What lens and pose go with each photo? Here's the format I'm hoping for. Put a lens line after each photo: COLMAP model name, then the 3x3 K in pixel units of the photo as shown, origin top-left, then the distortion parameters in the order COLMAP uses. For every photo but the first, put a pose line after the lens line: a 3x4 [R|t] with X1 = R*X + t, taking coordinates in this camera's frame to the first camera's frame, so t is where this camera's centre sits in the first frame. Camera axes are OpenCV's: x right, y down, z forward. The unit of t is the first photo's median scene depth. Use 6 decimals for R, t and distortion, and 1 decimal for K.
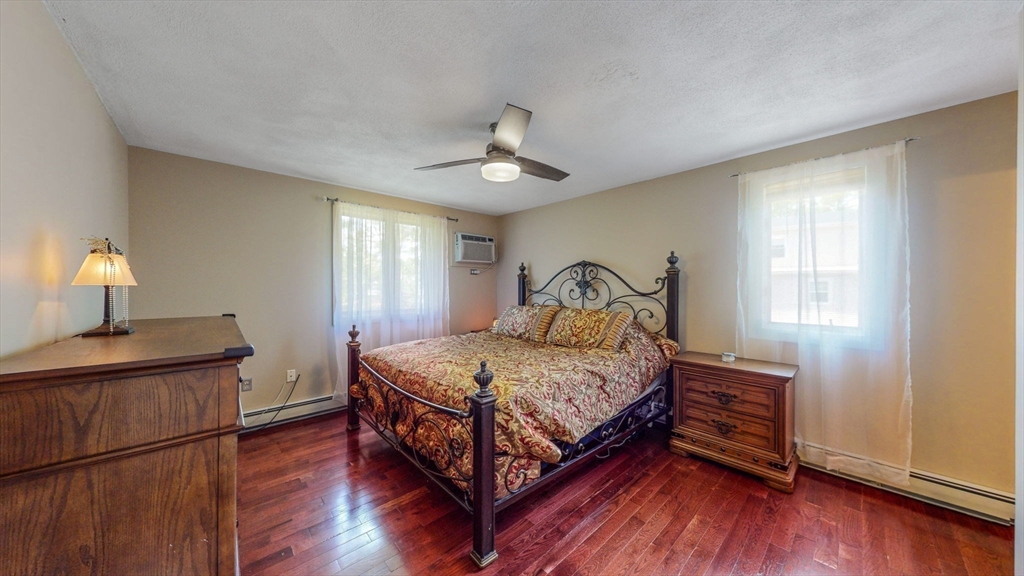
lens RADIAL K [[323.5, 0, 513.2], [0, 323.5, 290.2], [0, 0, 1]] dist [-0.000097, -0.000002]
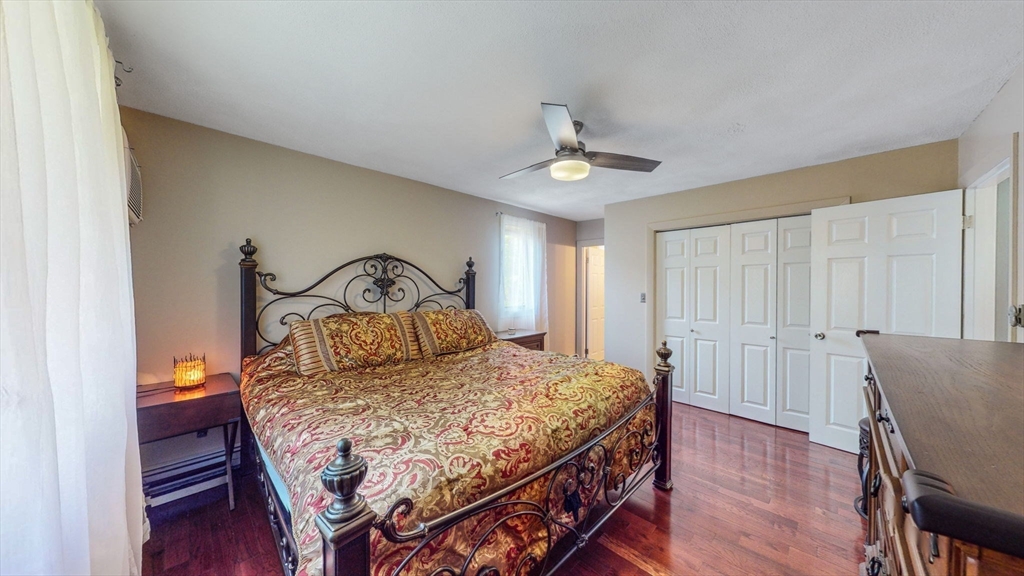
lens RADIAL K [[323.5, 0, 514.8], [0, 323.5, 291.1], [0, 0, 1]] dist [-0.000097, -0.000002]
pose [[-0.035512, -0.018092, 0.999205, -0.633126], [0.006061, 0.999814, 0.018318, -0.010610], [-0.999351, 0.006706, -0.035395, 0.741751]]
